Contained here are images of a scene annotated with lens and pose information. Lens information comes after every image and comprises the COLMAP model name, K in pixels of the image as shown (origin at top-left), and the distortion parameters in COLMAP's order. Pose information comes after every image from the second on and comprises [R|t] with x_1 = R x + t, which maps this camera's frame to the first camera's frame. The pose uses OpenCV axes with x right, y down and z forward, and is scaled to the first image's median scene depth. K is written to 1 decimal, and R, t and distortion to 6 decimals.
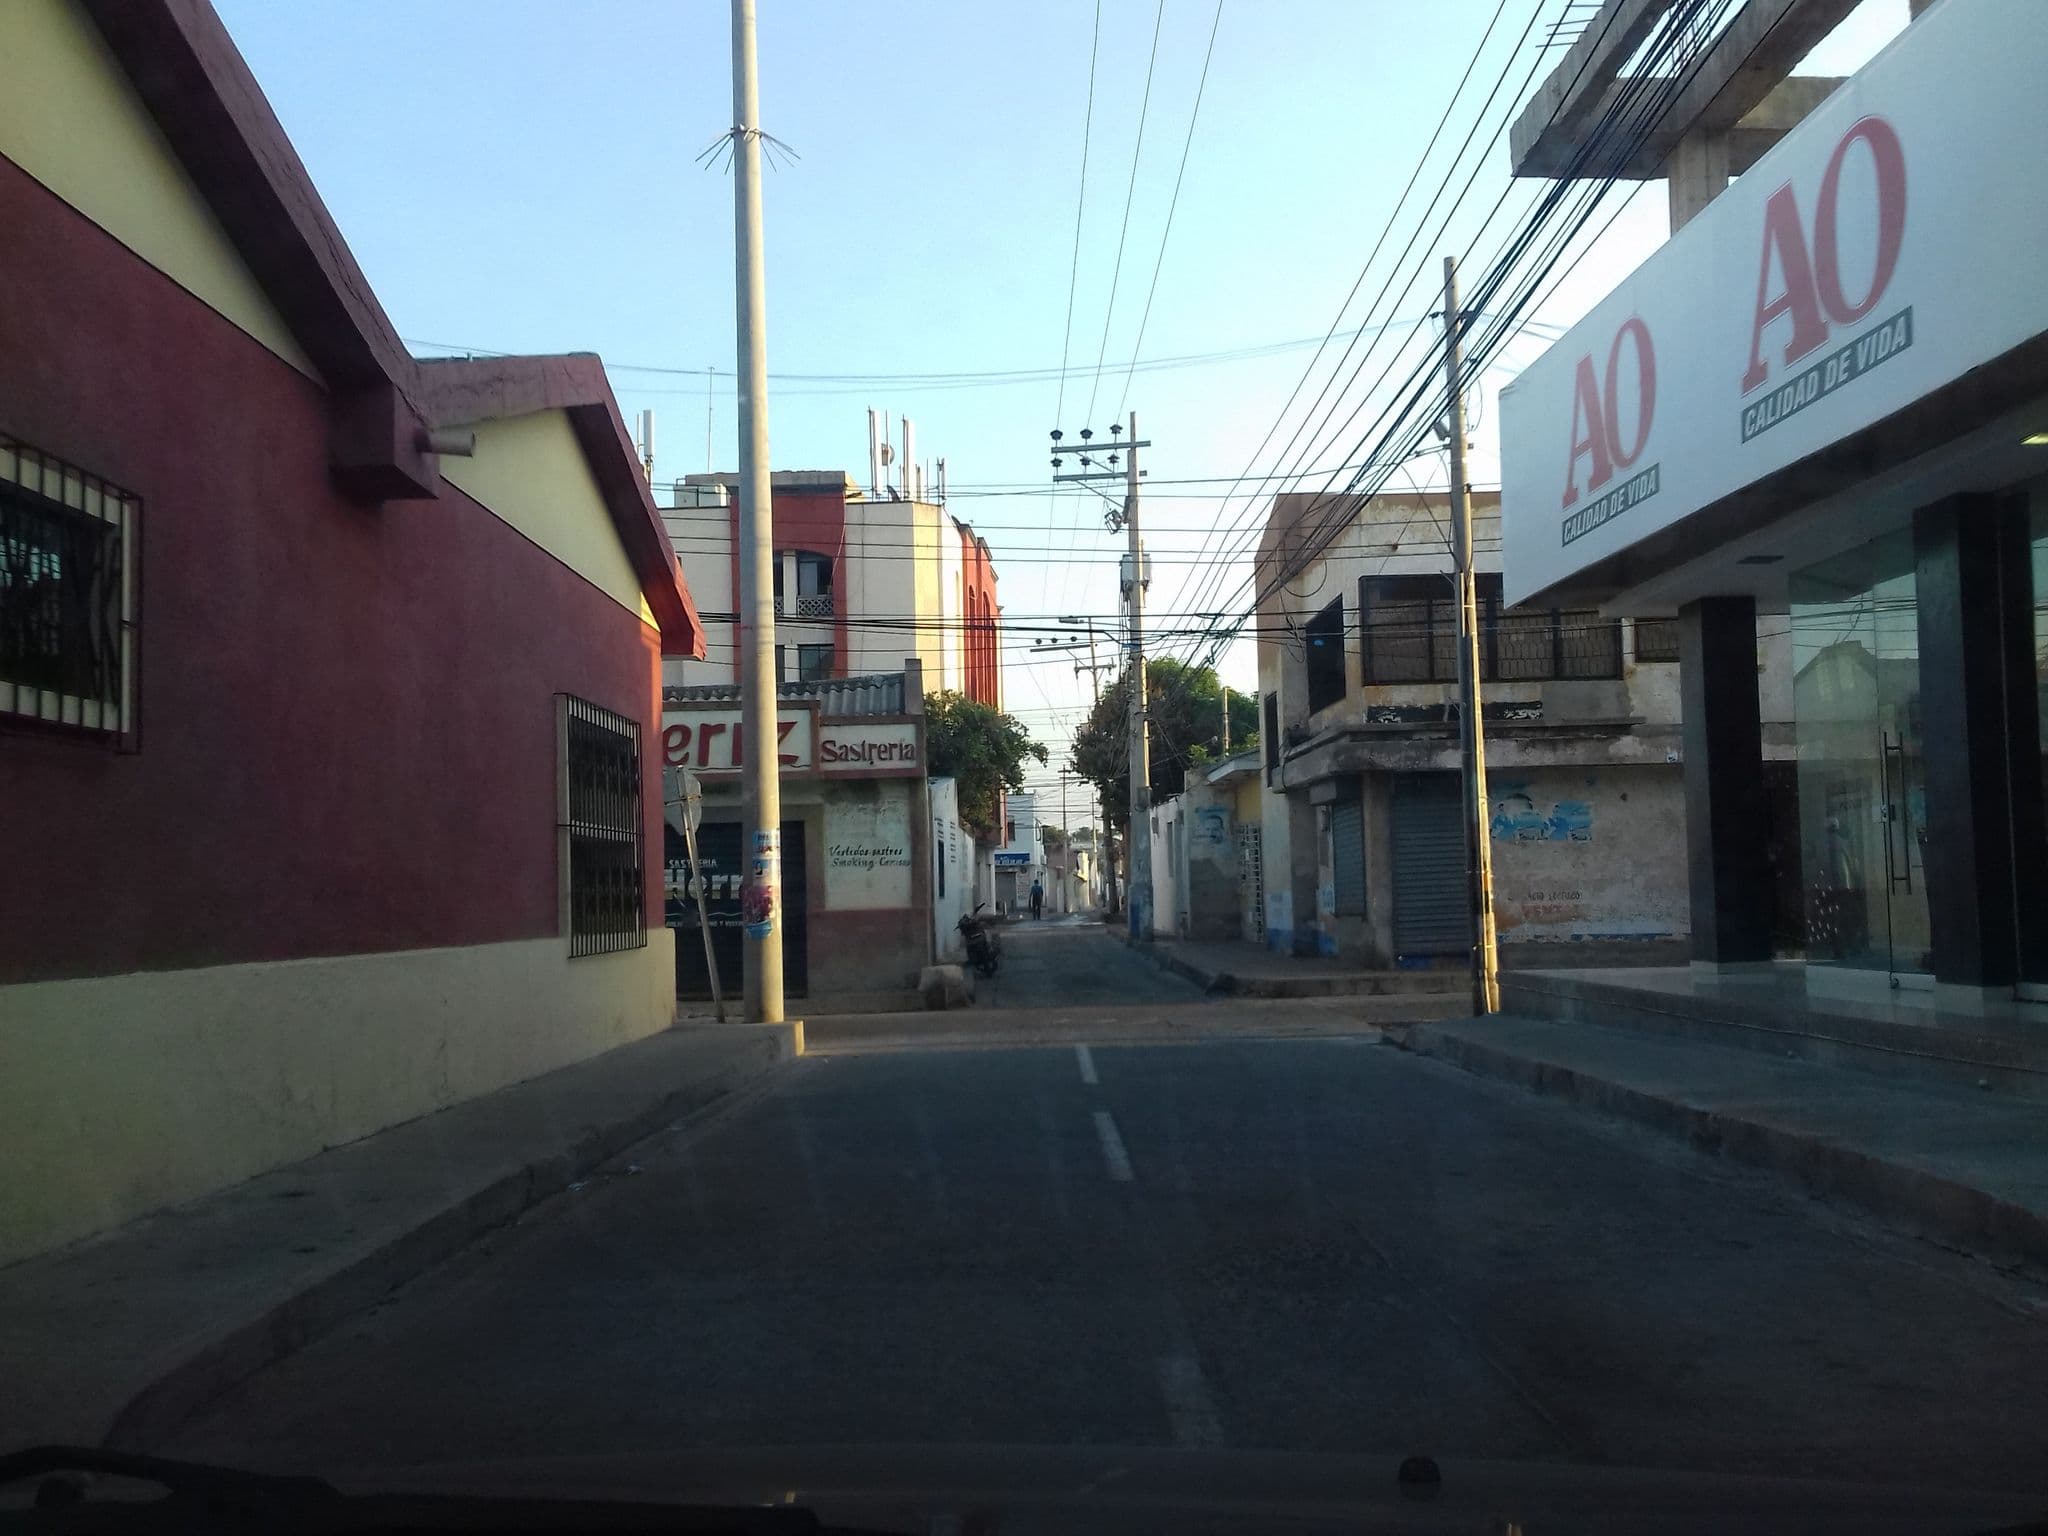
lens RADIAL K [[1736.0, 0, 1024.0], [0, 1736.0, 768.0], [0, 0, 1]] dist [-0.000040, -0.000341]
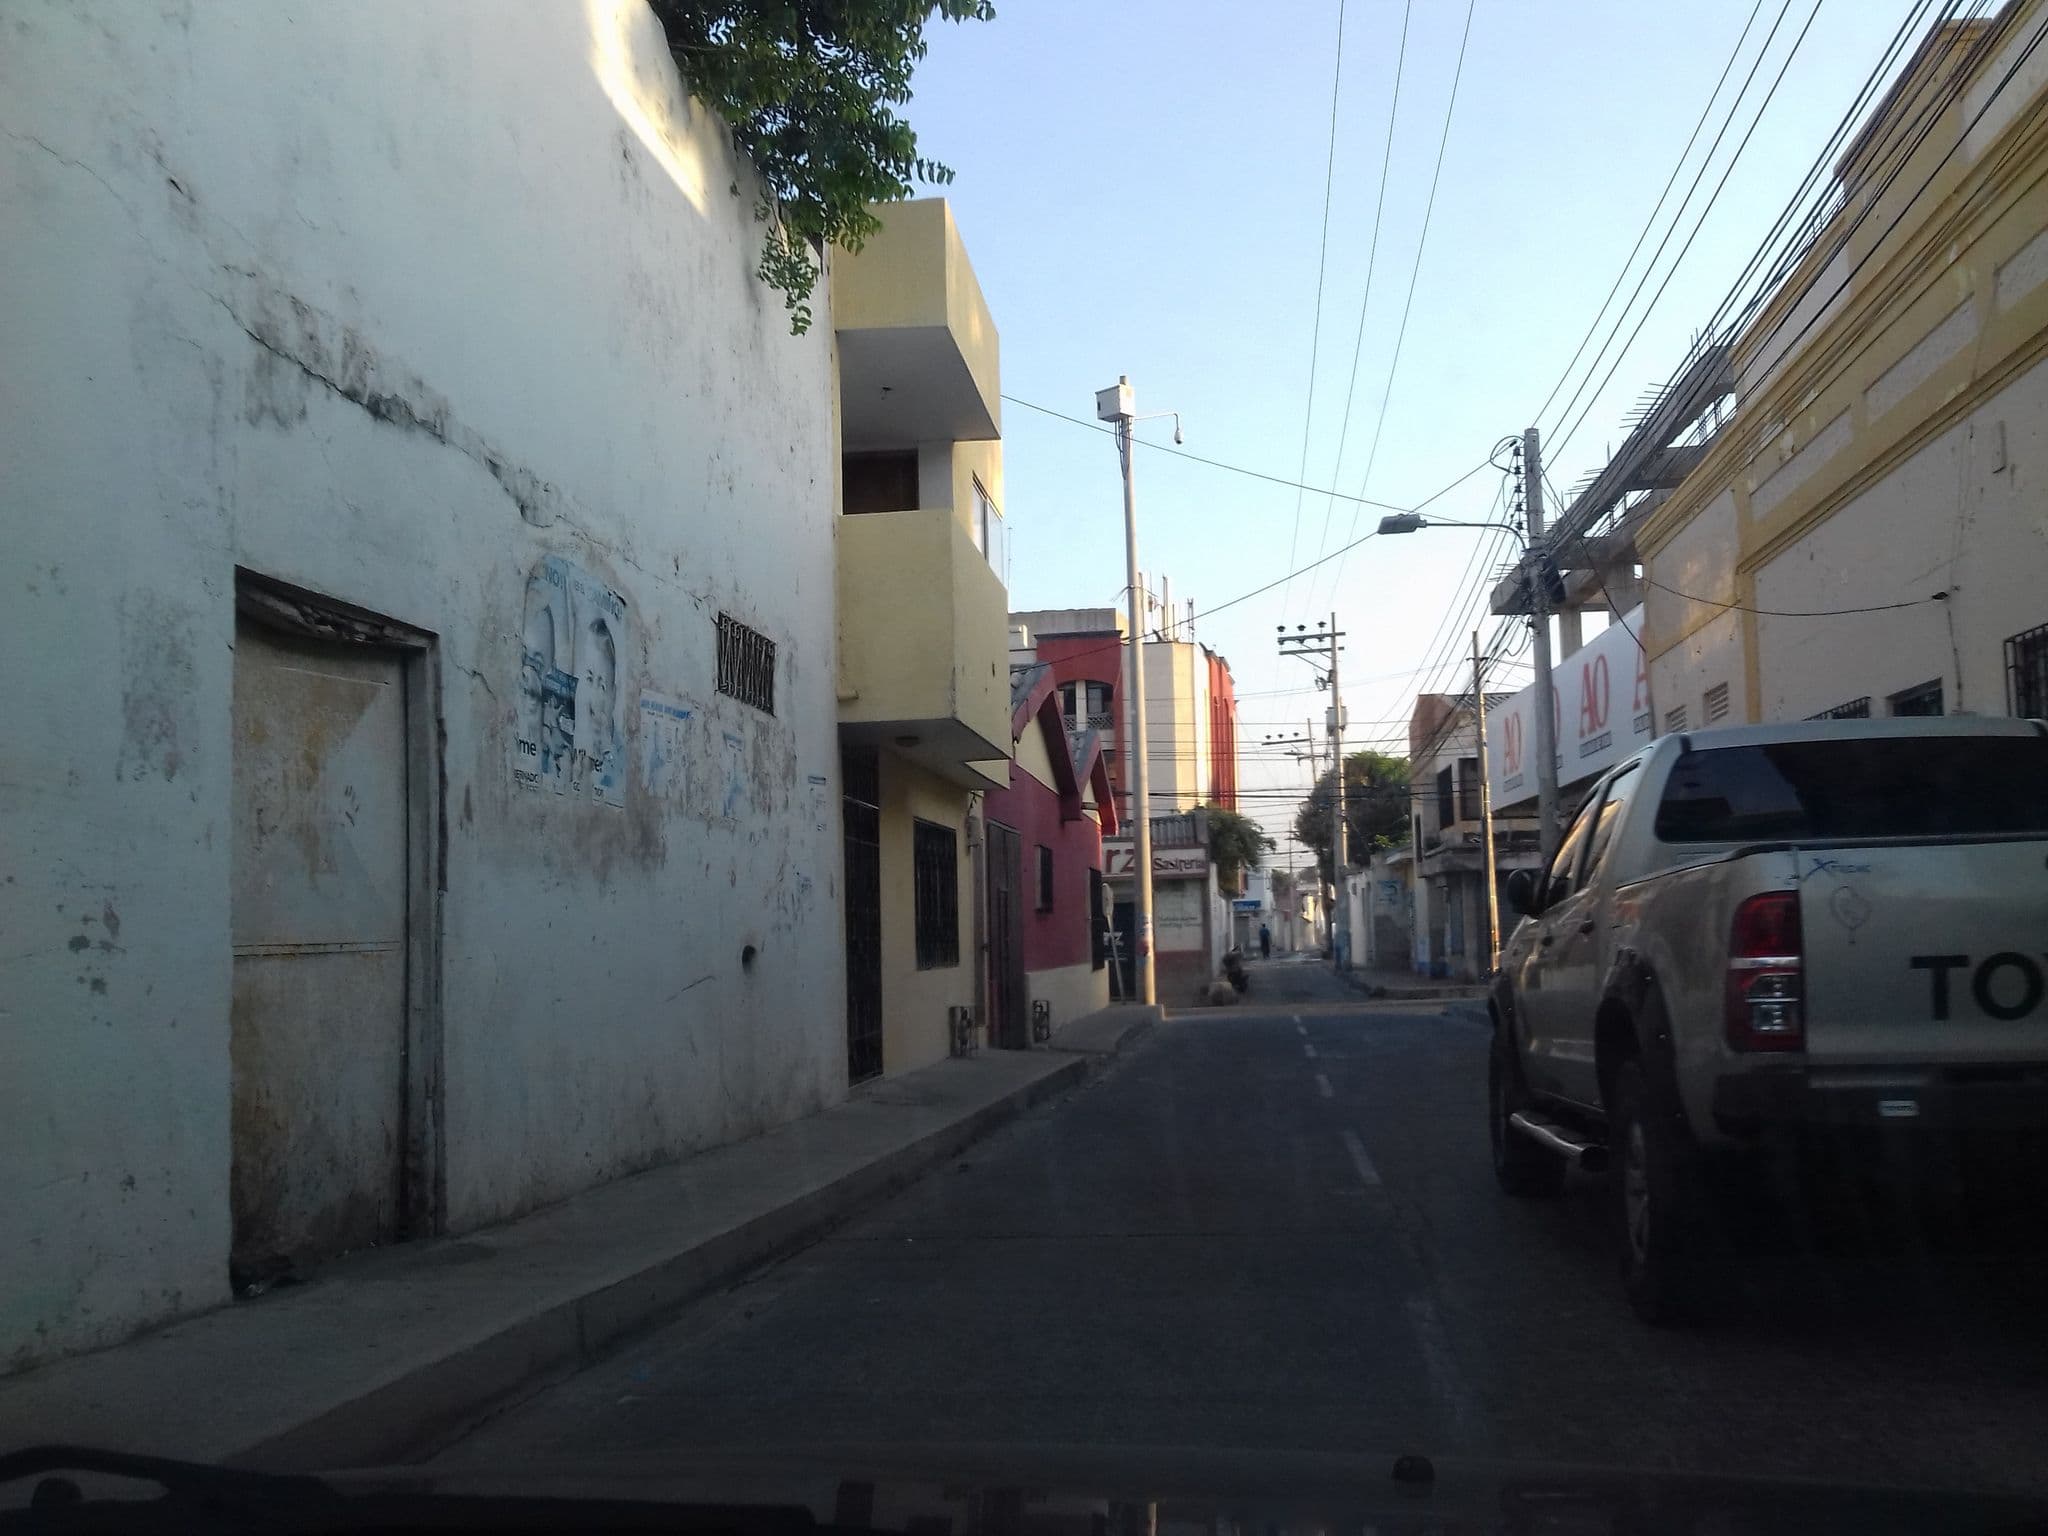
lens RADIAL K [[2714.6, 0, 1024.0], [0, 2714.6, 768.0], [0, 0, 1]] dist [-0.004497, -0.003165]
pose [[0.997003, -0.008615, -0.076883, -0.022825], [0.009890, 0.999820, 0.016218, -0.111999], [0.076729, -0.016930, 0.996908, -1.309009]]
